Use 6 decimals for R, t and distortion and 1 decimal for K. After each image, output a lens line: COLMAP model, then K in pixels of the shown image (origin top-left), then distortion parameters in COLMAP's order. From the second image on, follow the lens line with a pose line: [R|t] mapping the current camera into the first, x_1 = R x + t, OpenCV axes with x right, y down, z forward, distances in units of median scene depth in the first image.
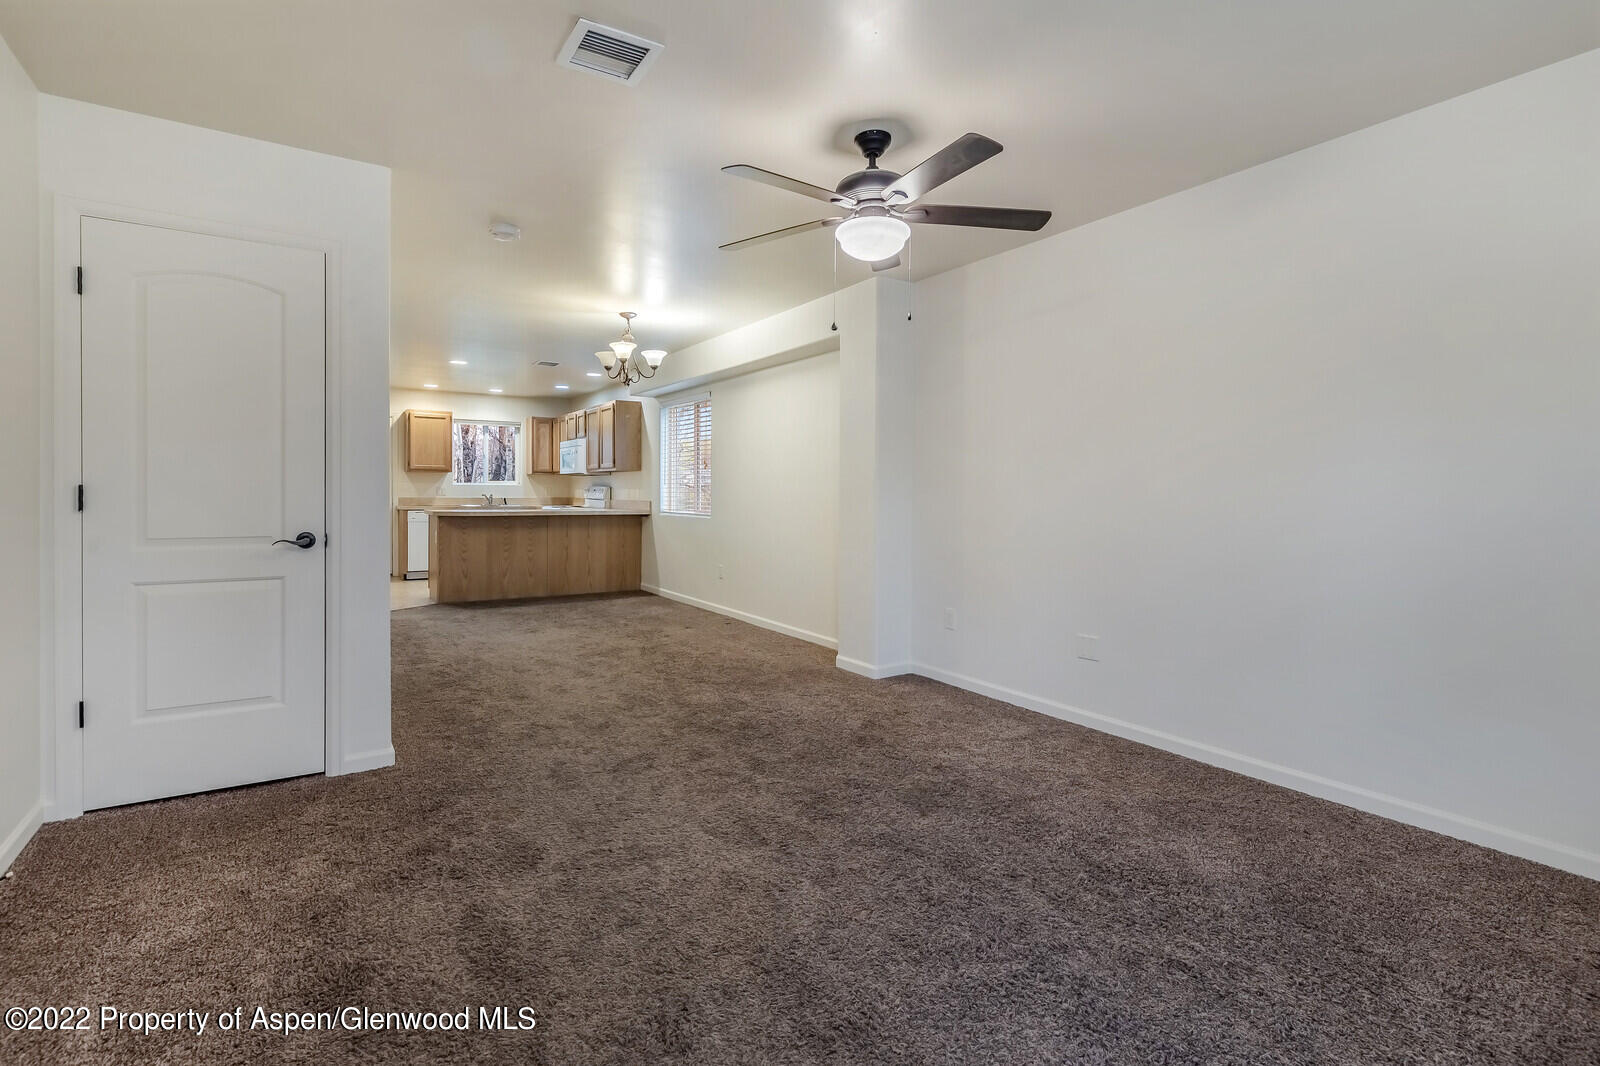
lens RADIAL K [[740.4, 0, 775.1], [0, 740.4, 502.7], [0, 0, 1]] dist [0.000670, -0.000117]
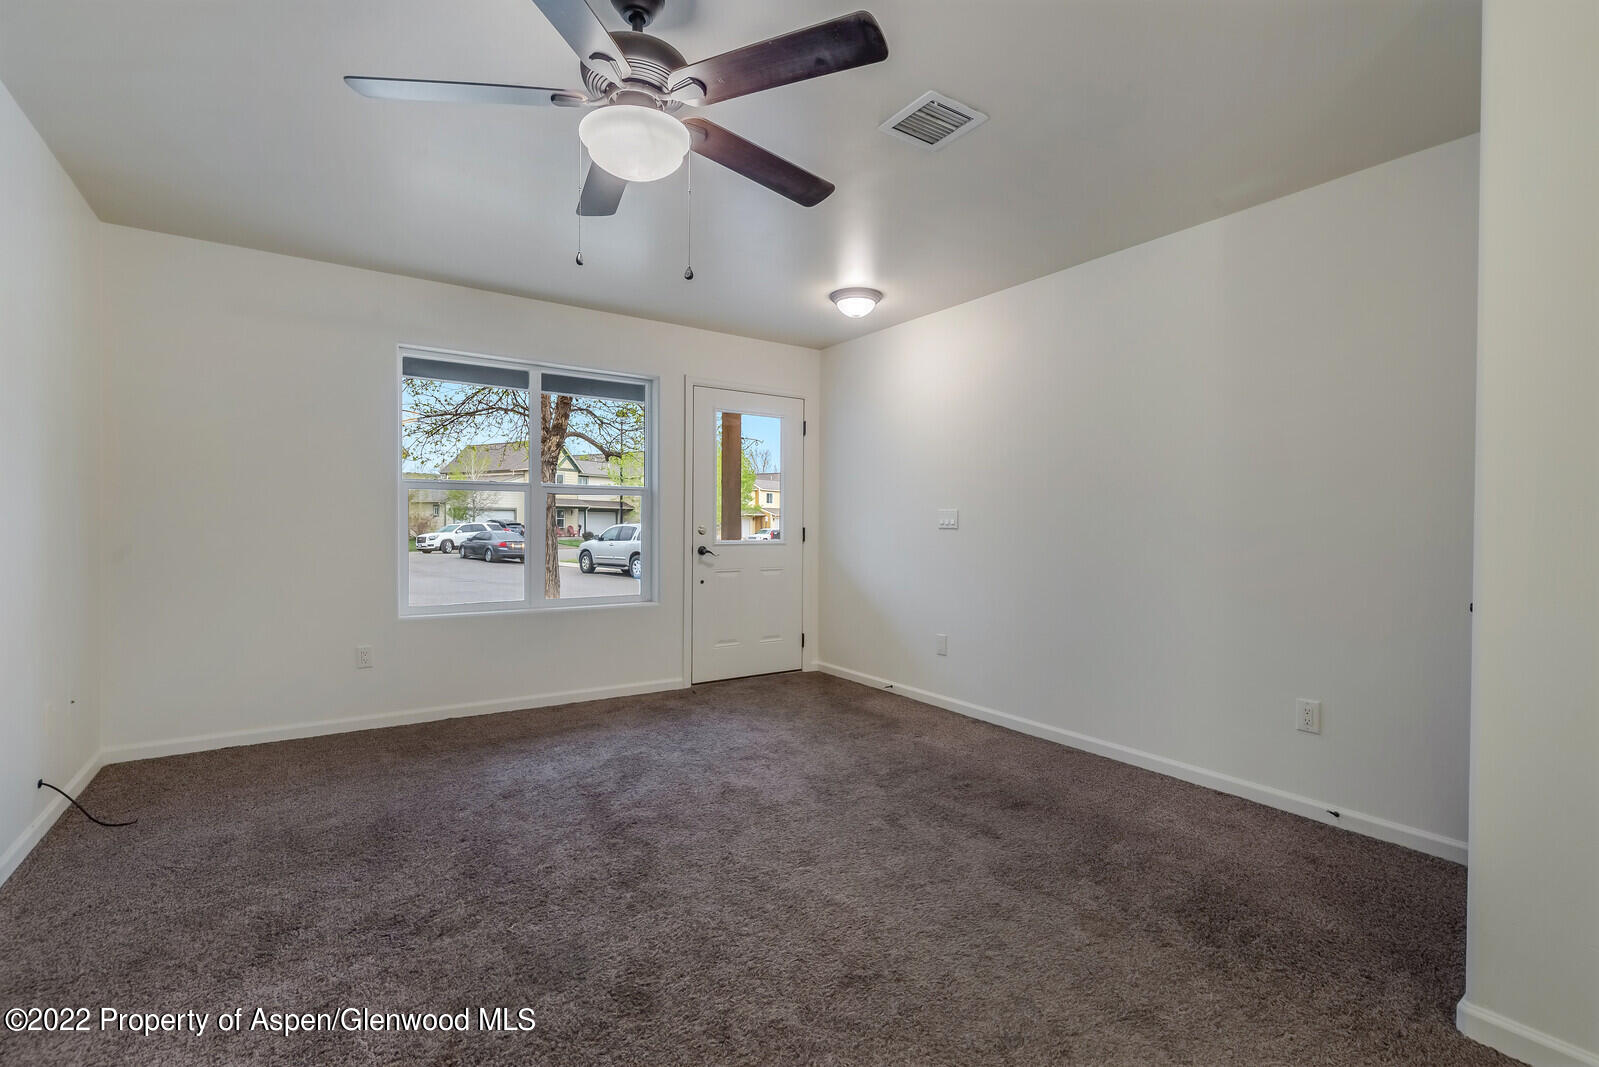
lens RADIAL K [[731.0, 0, 801.9], [0, 731.0, 520.0], [0, 0, 1]] dist [0.002442, 0.000162]
pose [[-0.999467, -0.015556, -0.028693, -0.002679], [-0.015950, 0.999781, 0.013551, -0.010329], [0.028476, 0.014002, -0.999496, 0.599793]]
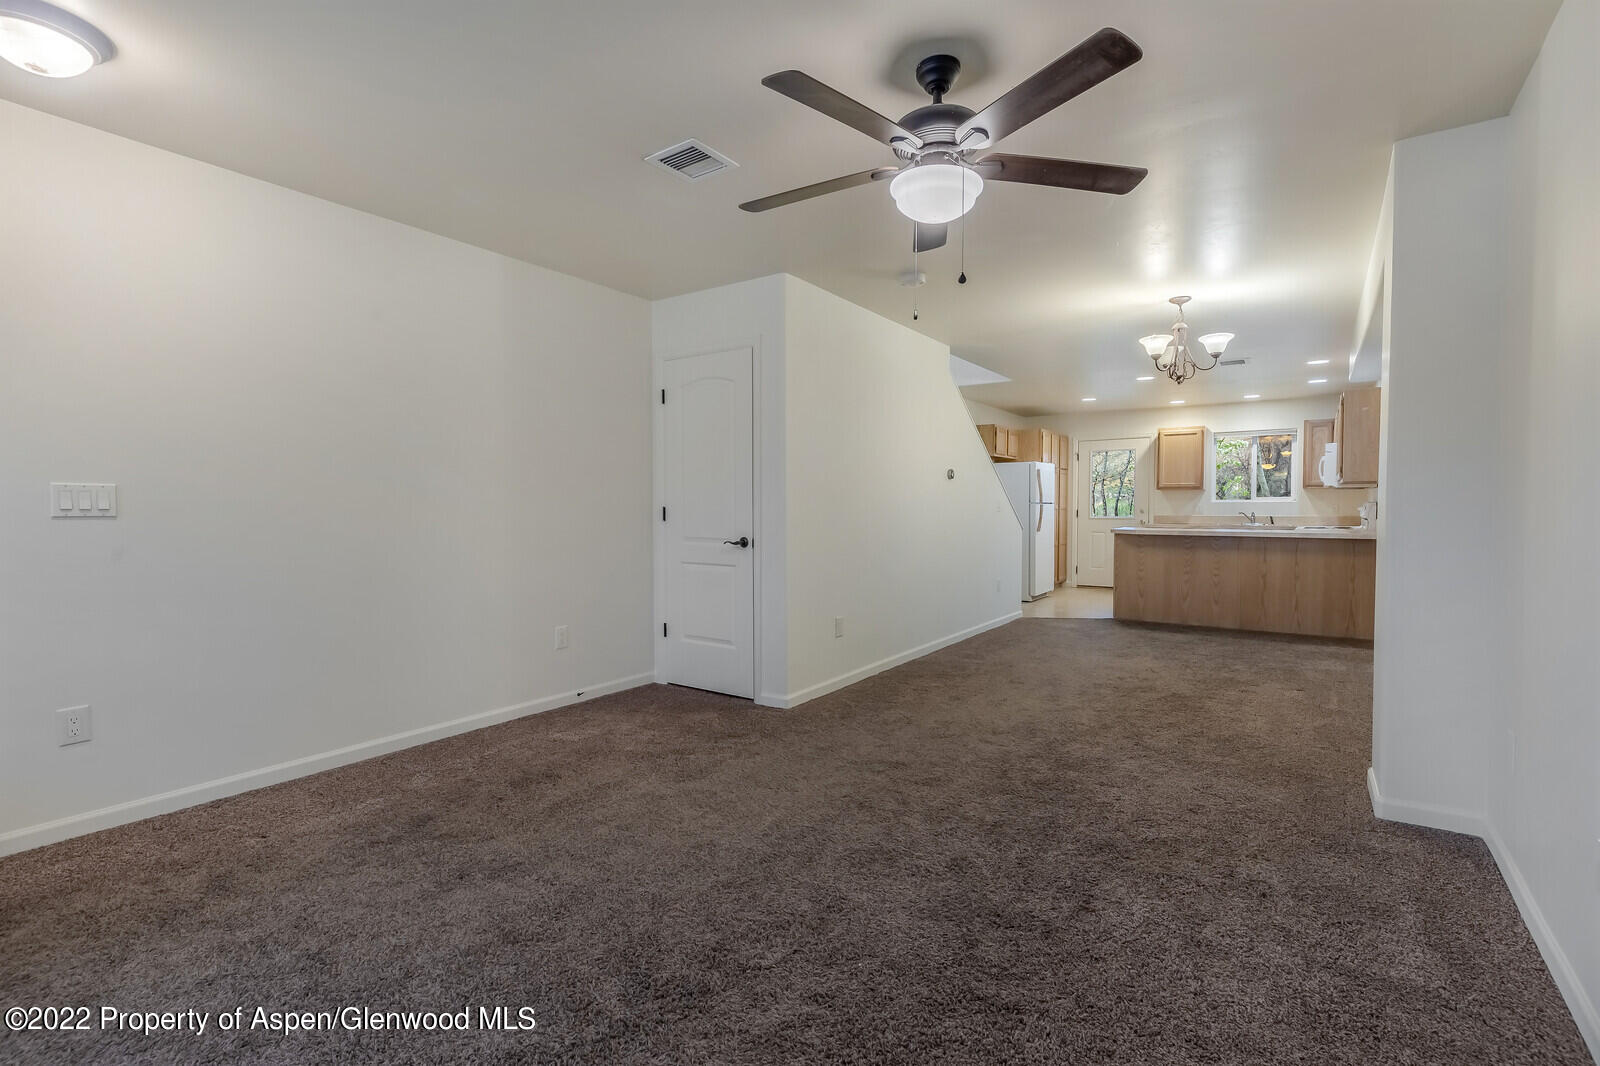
lens RADIAL K [[731.5, 0, 802.4], [0, 731.5, 519.5], [0, 0, 1]] dist [0.002442, 0.000162]
pose [[0.387015, 0.006125, -0.922053, 0.291399], [-0.009074, 0.999955, 0.002834, -0.000359], [0.922029, 0.007270, 0.387054, 0.196649]]
